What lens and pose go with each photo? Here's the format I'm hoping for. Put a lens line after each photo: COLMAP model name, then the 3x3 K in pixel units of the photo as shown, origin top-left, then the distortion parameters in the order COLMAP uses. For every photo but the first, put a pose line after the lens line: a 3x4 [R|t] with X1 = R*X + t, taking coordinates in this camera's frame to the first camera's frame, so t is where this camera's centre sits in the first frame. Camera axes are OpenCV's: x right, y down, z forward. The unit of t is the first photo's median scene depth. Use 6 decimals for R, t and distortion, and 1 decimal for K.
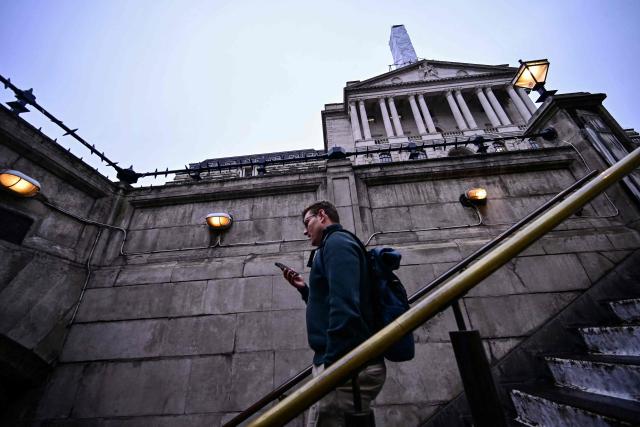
lens RADIAL K [[249.9, 0, 320.0], [0, 249.9, 213.5], [0, 0, 1]] dist [-0.000606, -0.000040]
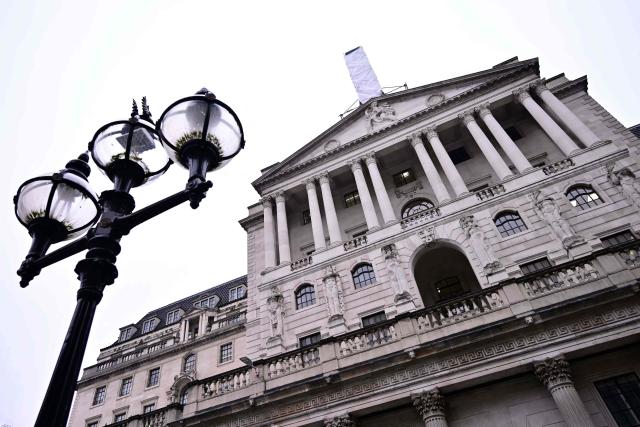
lens RADIAL K [[429.5, 0, 303.0], [0, 429.5, 204.9], [0, 0, 1]] dist [-0.001517, -0.000095]
pose [[0.933699, -0.279872, -0.223335, 0.443065], [0.204642, 0.928935, -0.308546, -0.097475], [0.293817, 0.242386, 0.924619, 0.061933]]
